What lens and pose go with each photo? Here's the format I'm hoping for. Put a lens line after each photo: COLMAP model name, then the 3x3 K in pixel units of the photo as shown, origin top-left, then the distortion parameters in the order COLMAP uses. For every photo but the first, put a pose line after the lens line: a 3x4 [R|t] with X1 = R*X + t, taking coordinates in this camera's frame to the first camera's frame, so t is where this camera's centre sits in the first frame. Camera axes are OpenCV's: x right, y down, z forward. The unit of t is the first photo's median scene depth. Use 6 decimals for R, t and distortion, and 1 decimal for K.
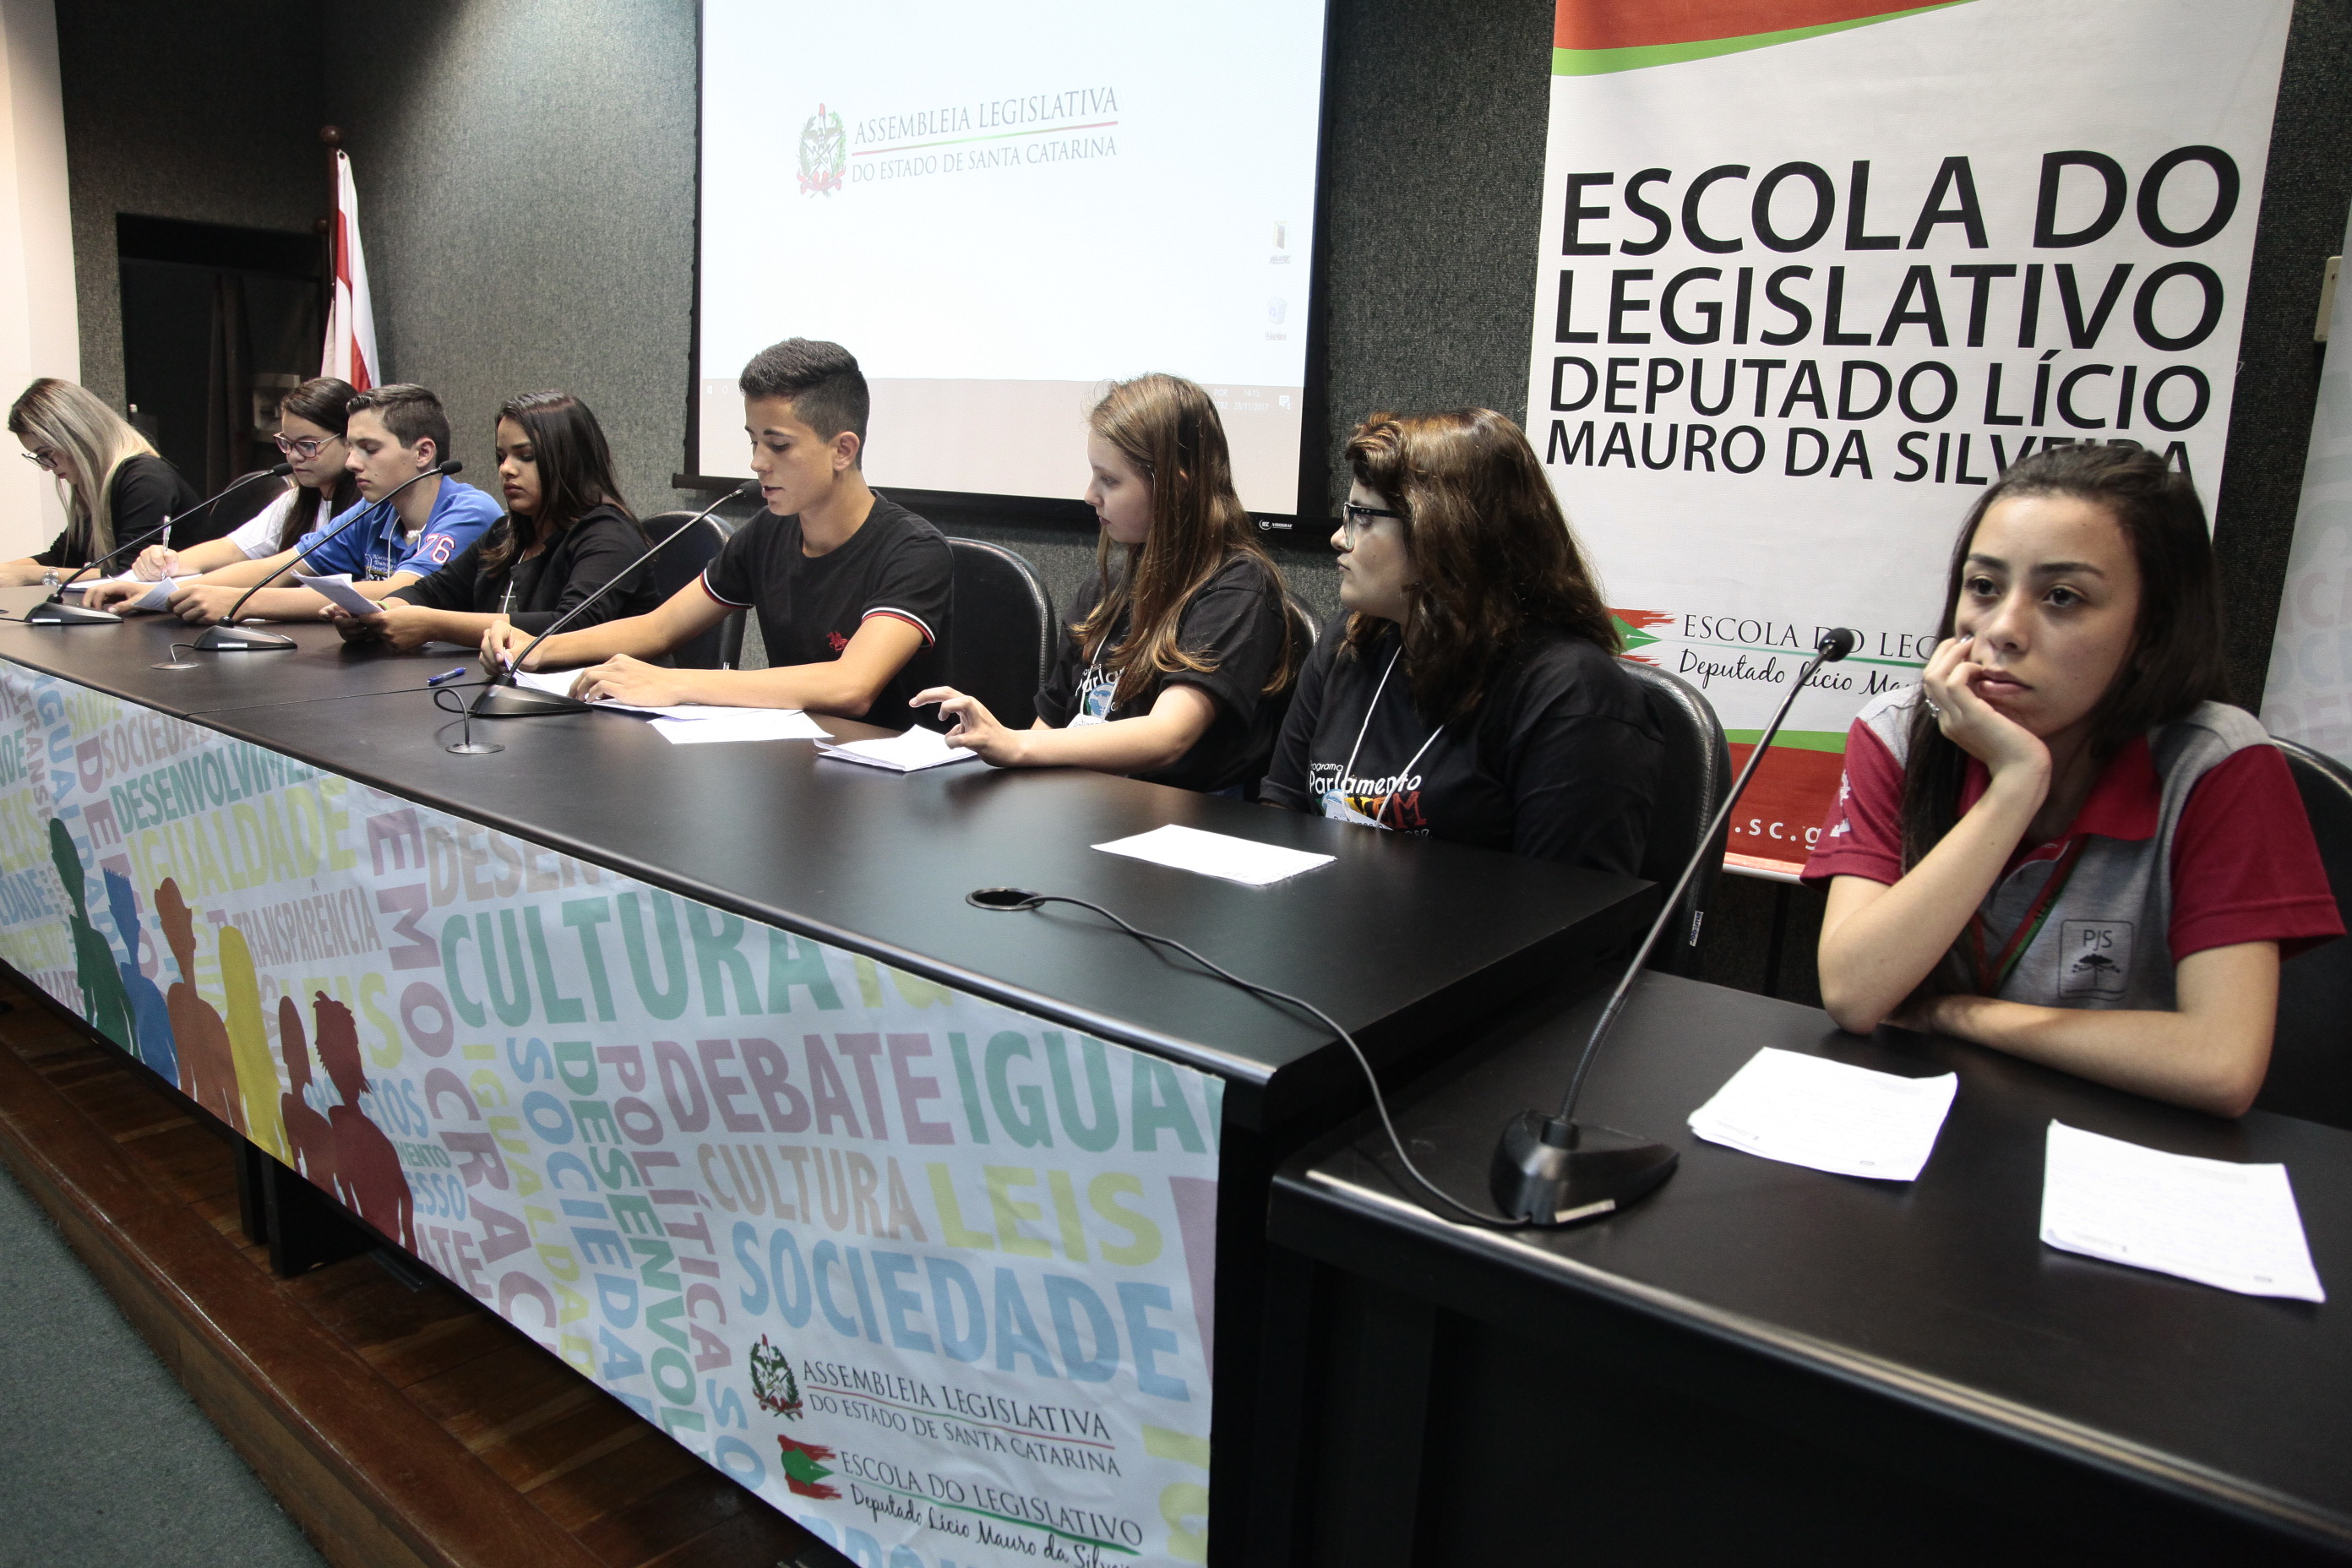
lens RADIAL K [[1626.8, 0, 1167.0], [0, 1626.8, 795.0], [0, 0, 1]] dist [-0.117311, 0.068408]
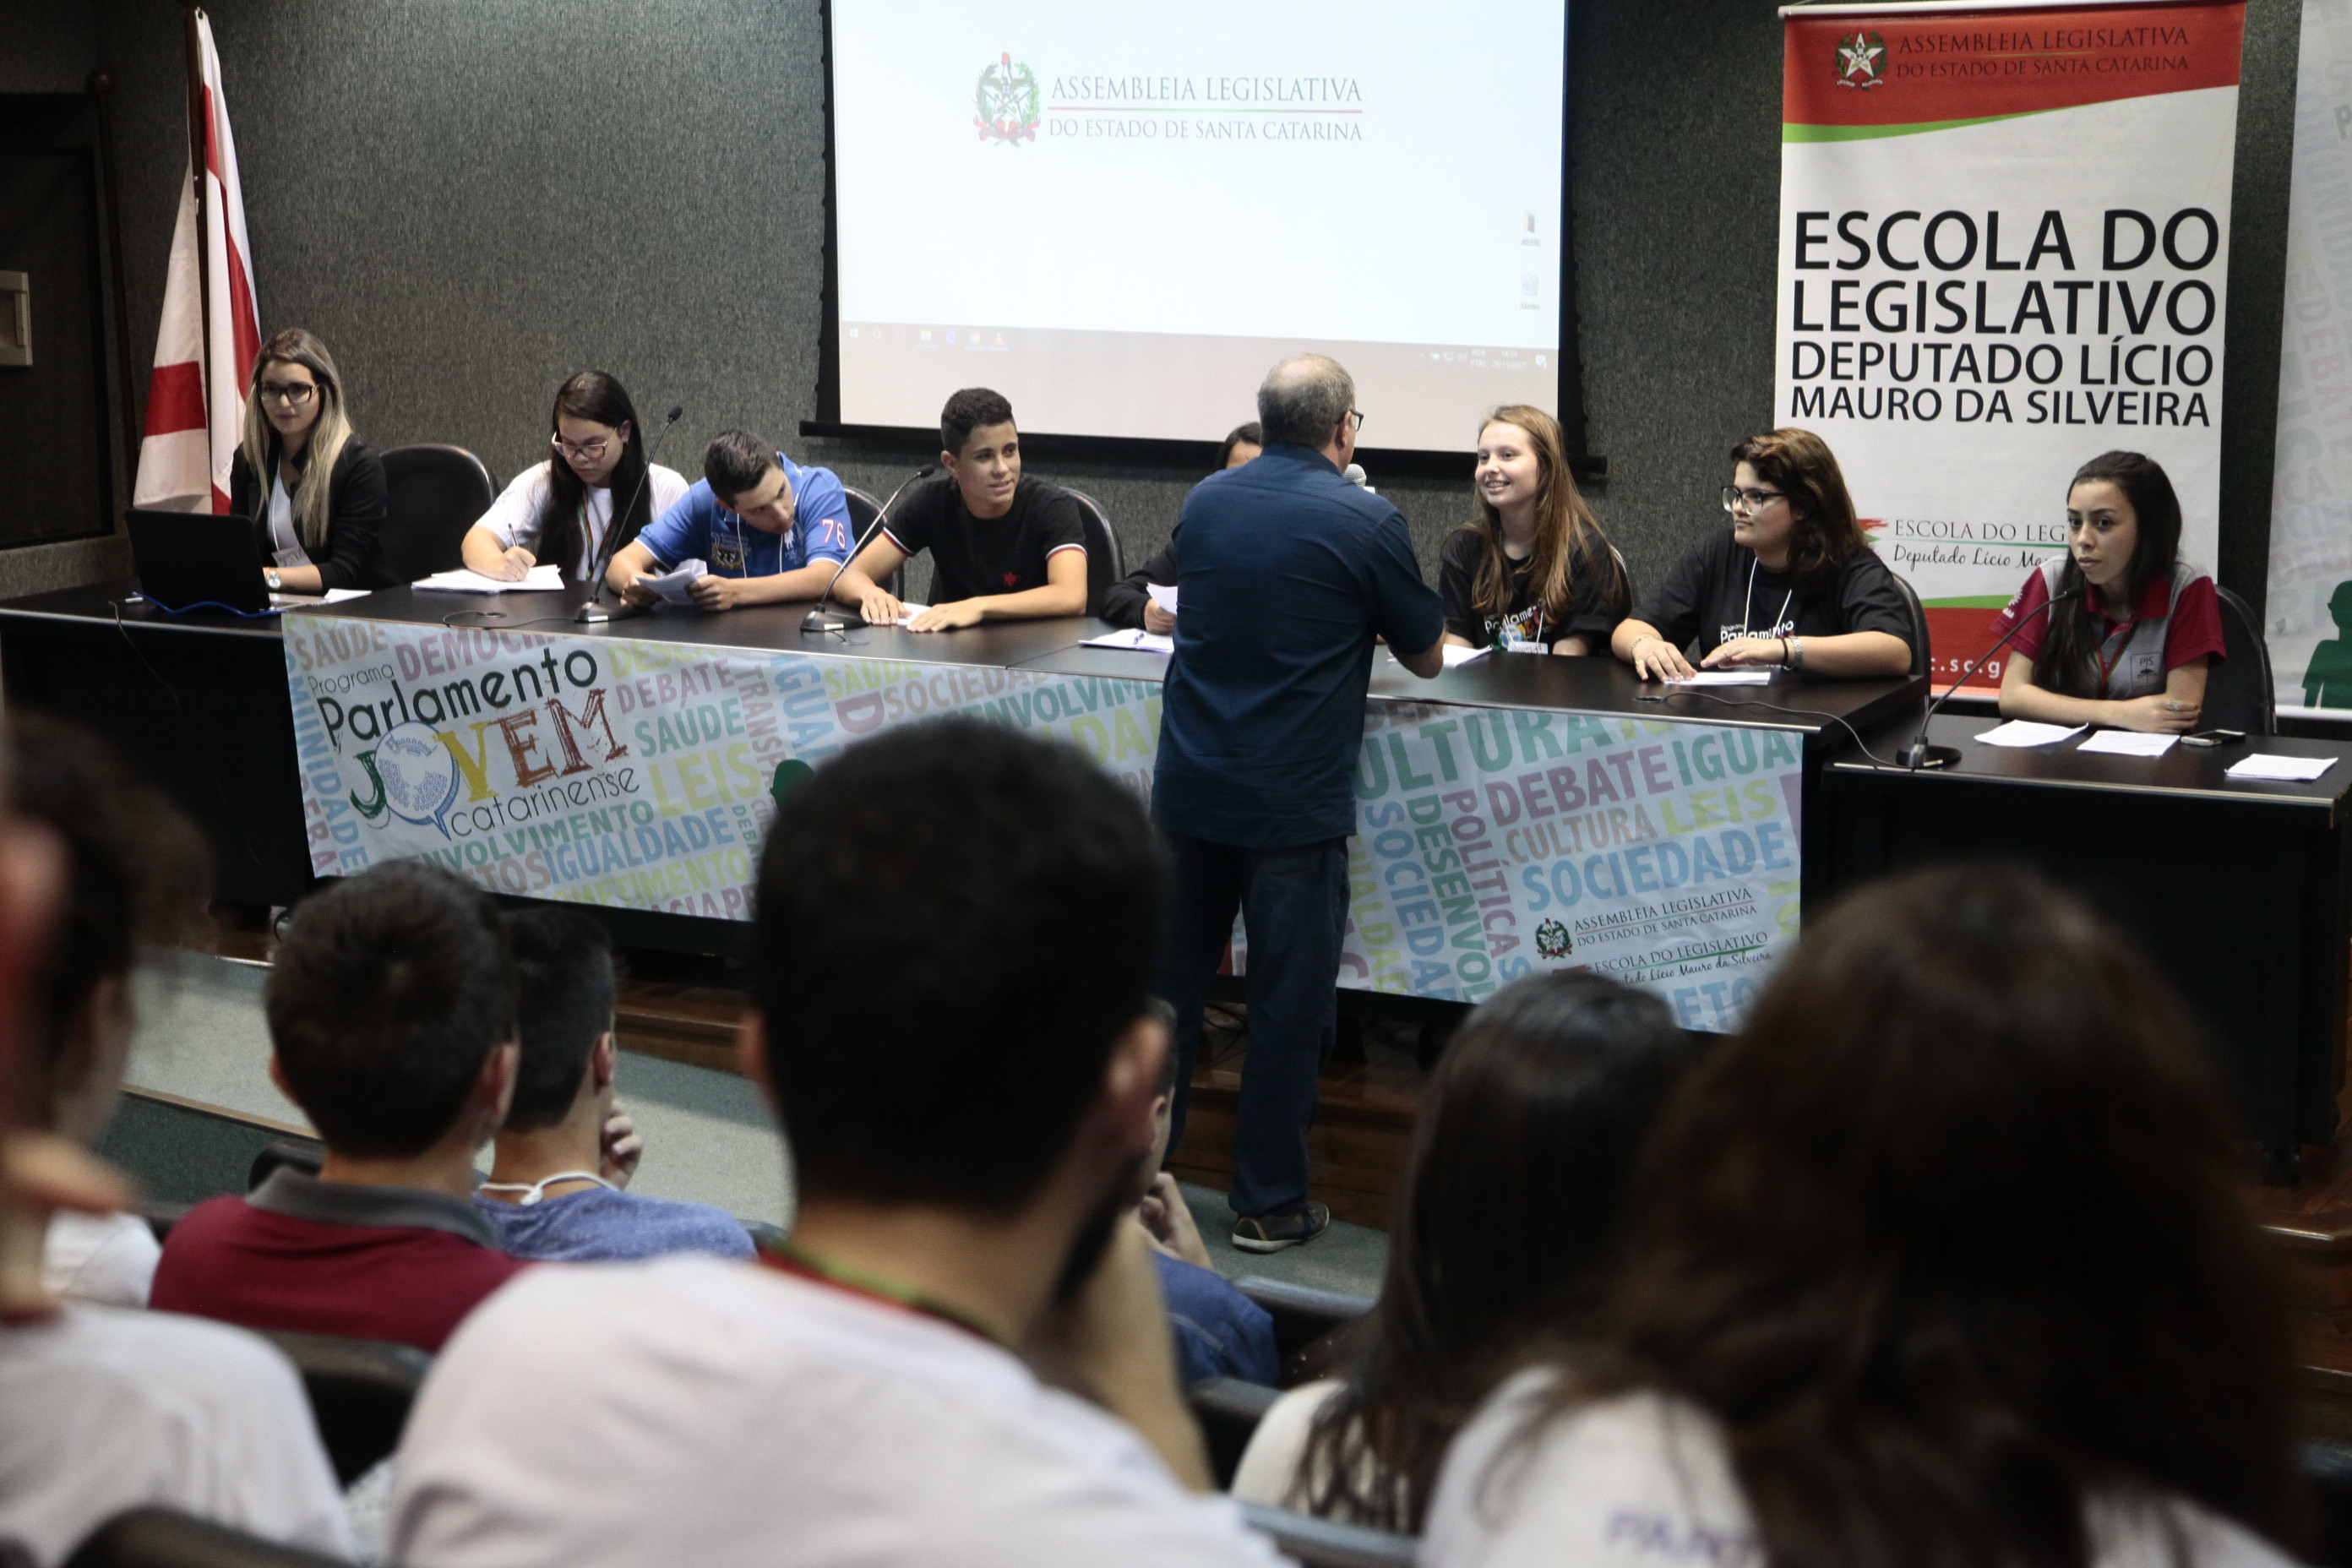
lens RADIAL K [[4193.9, 0, 1168.8], [0, 4193.9, 804.0], [0, 0, 1]] dist [0.295069, -0.012546]
pose [[0.978300, -0.085665, 0.188657, -1.066430], [0.089421, 0.995928, -0.011470, 0.123144], [-0.186906, 0.028090, 0.981976, -2.626604]]
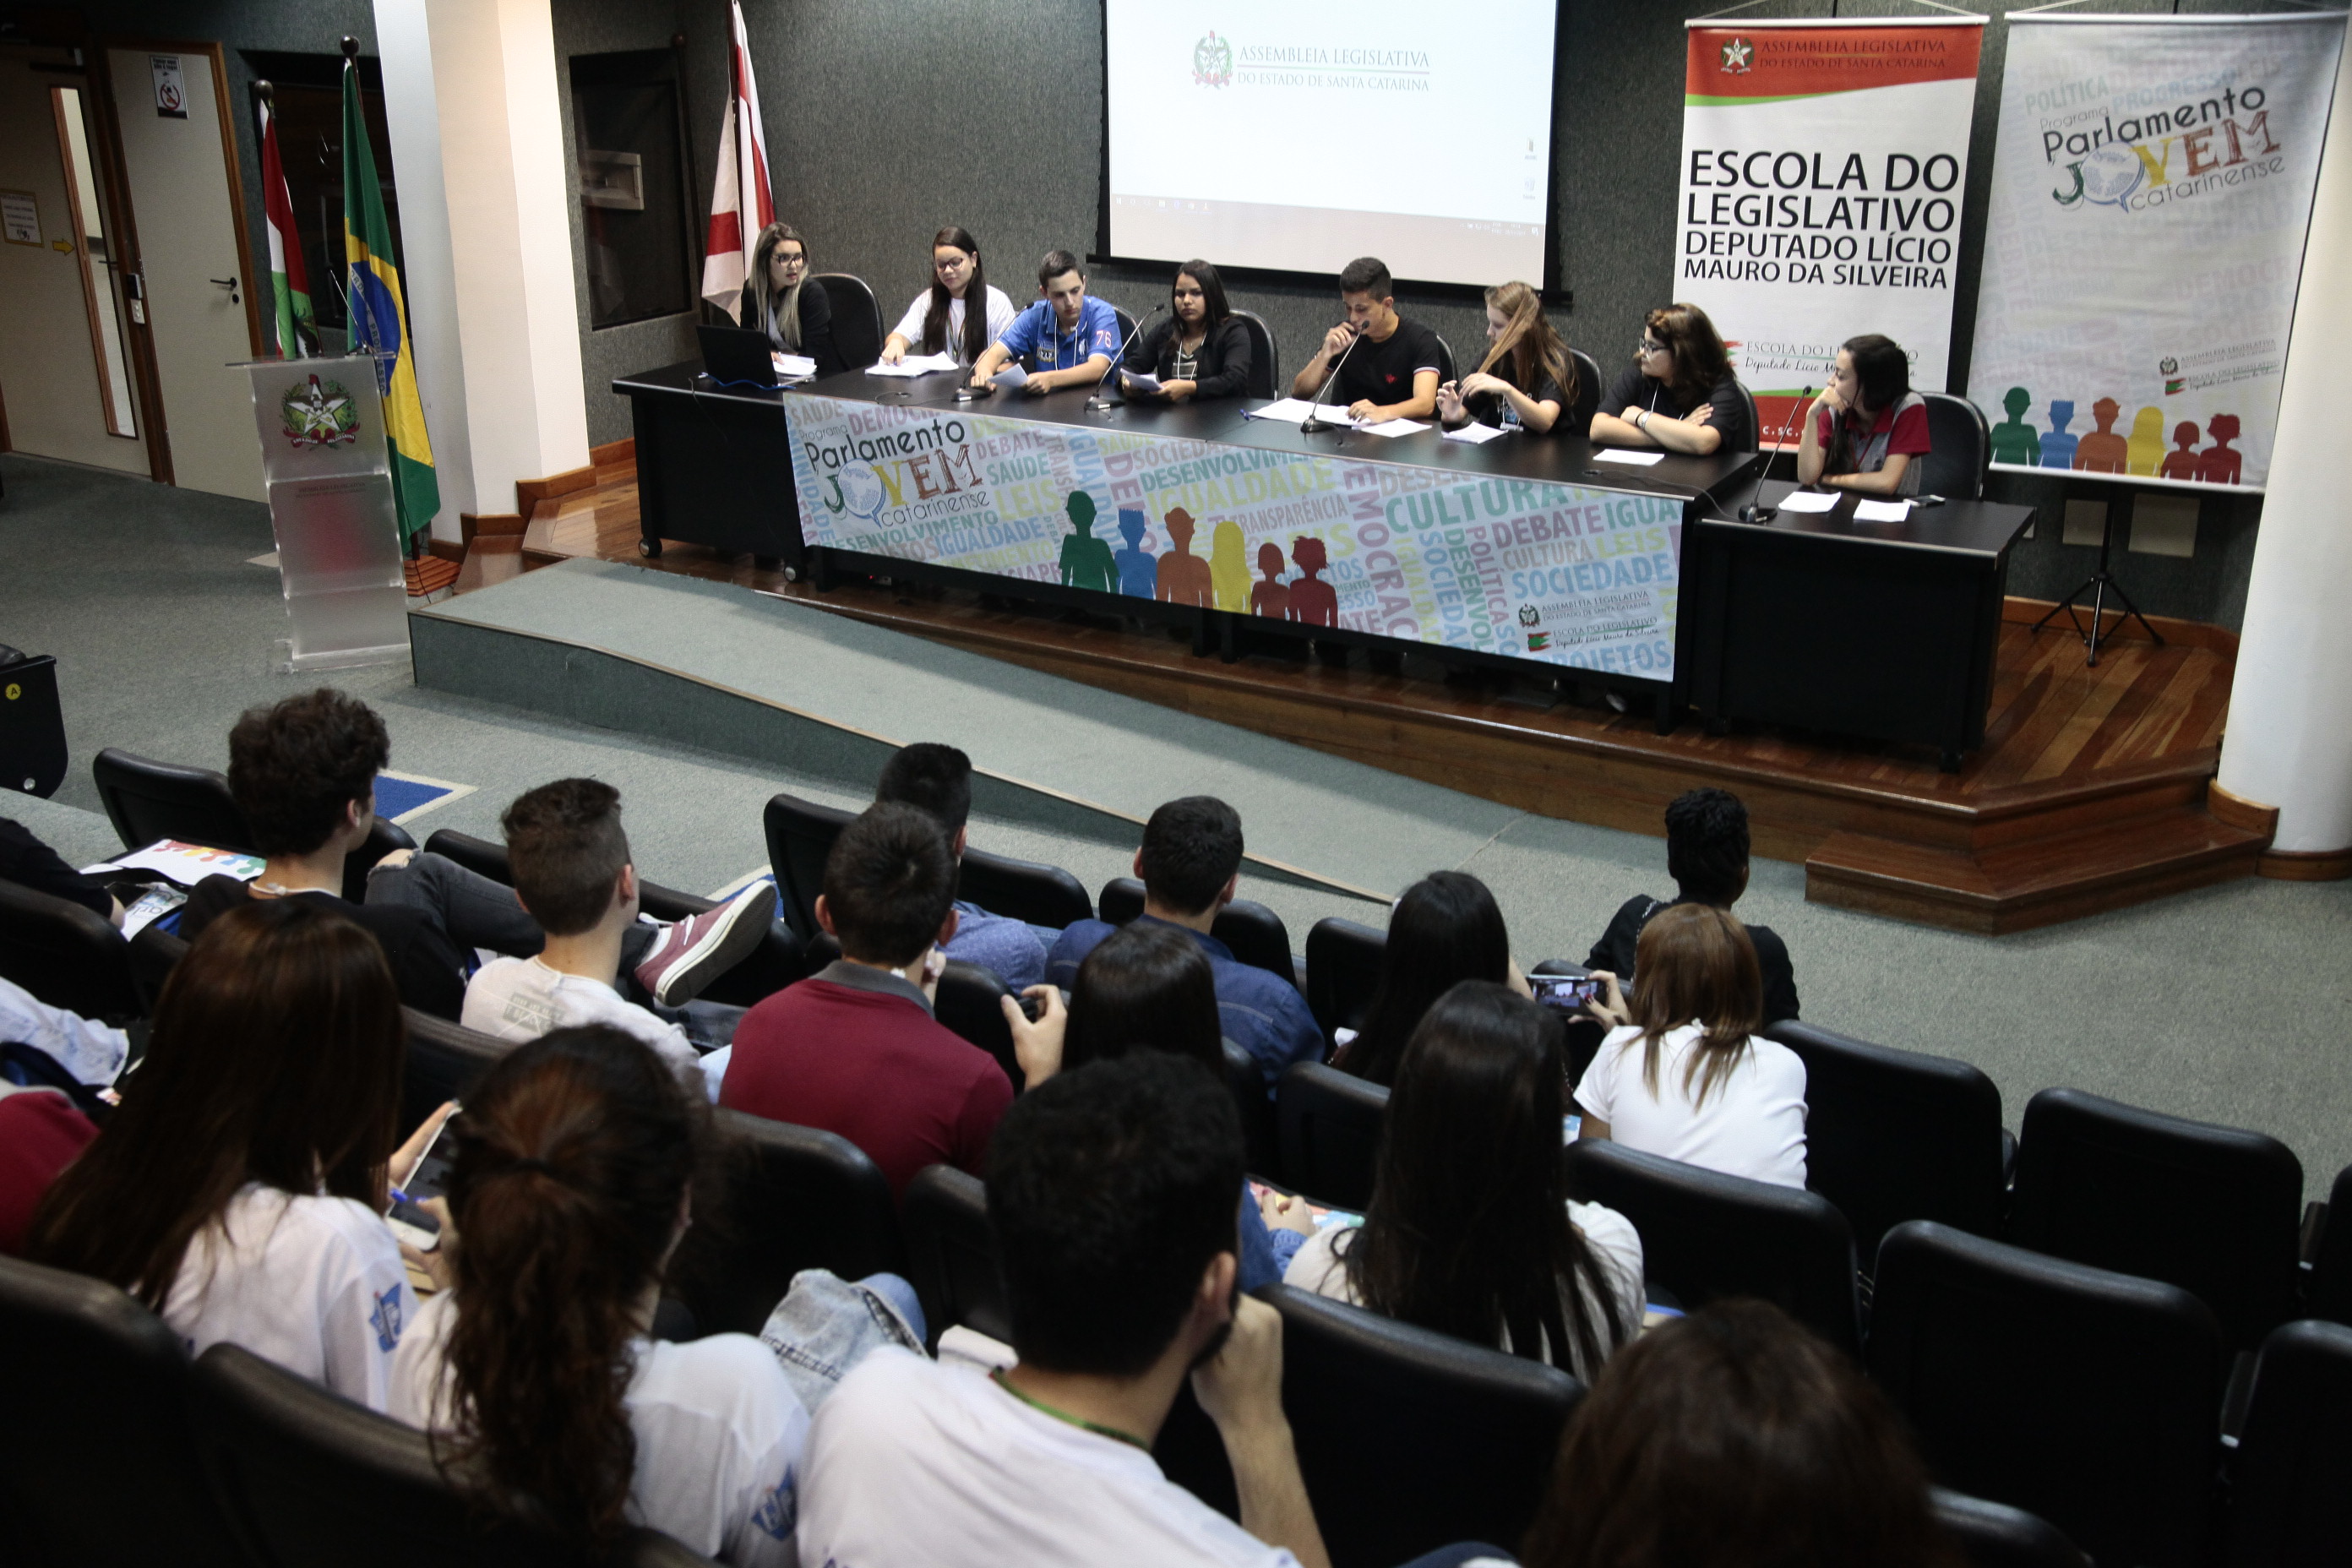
lens RADIAL K [[2442.8, 0, 1170.2], [0, 2442.8, 790.3], [0, 0, 1]] dist [0.017488, 0.114310]
pose [[0.988108, -0.101216, 0.115751, -1.020497], [0.082314, 0.984034, 0.157801, -0.105965], [-0.129875, -0.146396, 0.980663, -2.568407]]
